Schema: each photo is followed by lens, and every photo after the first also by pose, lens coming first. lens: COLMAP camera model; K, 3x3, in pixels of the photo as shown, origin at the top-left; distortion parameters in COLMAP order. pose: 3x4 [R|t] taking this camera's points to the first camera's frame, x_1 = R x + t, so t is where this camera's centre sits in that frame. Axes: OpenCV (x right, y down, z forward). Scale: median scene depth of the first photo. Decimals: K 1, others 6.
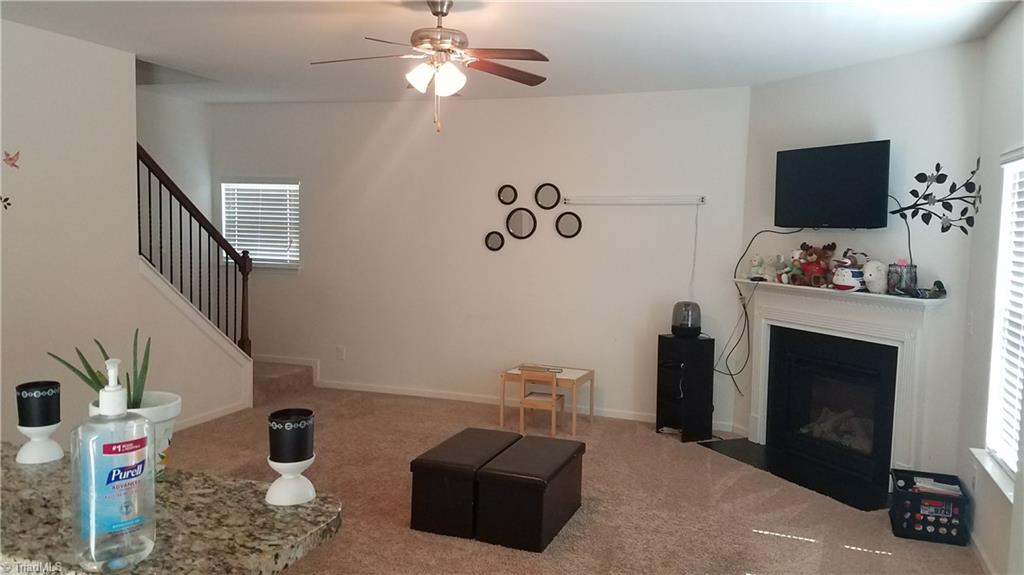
lens RADIAL K [[785.8, 0, 512.0], [0, 785.8, 287.5], [0, 0, 1]] dist [0.220773, -0.331489]
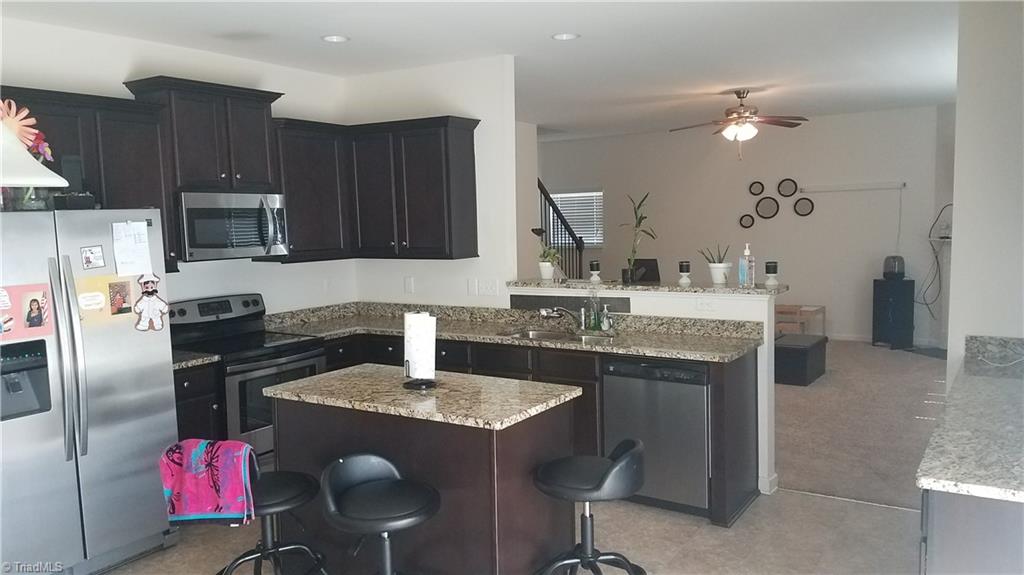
lens RADIAL K [[772.0, 0, 496.1], [0, 772.0, 305.5], [0, 0, 1]] dist [0.220689, -0.437143]
pose [[0.967225, -0.021653, -0.252998, -0.145775], [0.030460, 0.999057, 0.030945, 0.051148], [0.252089, -0.037637, 0.966972, -0.724669]]
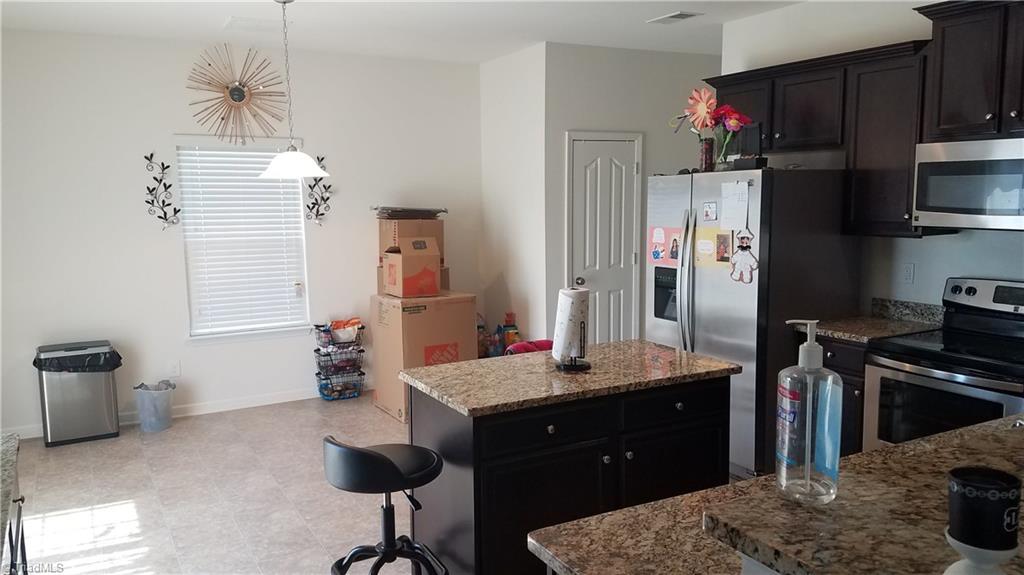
lens RADIAL K [[772.0, 0, 496.1], [0, 772.0, 305.5], [0, 0, 1]] dist [0.220689, -0.437143]
pose [[-0.655834, 0.097166, -0.748626, 0.152958], [-0.061224, 0.981569, 0.181036, -0.026308], [0.752418, 0.164563, -0.637798, 0.333292]]
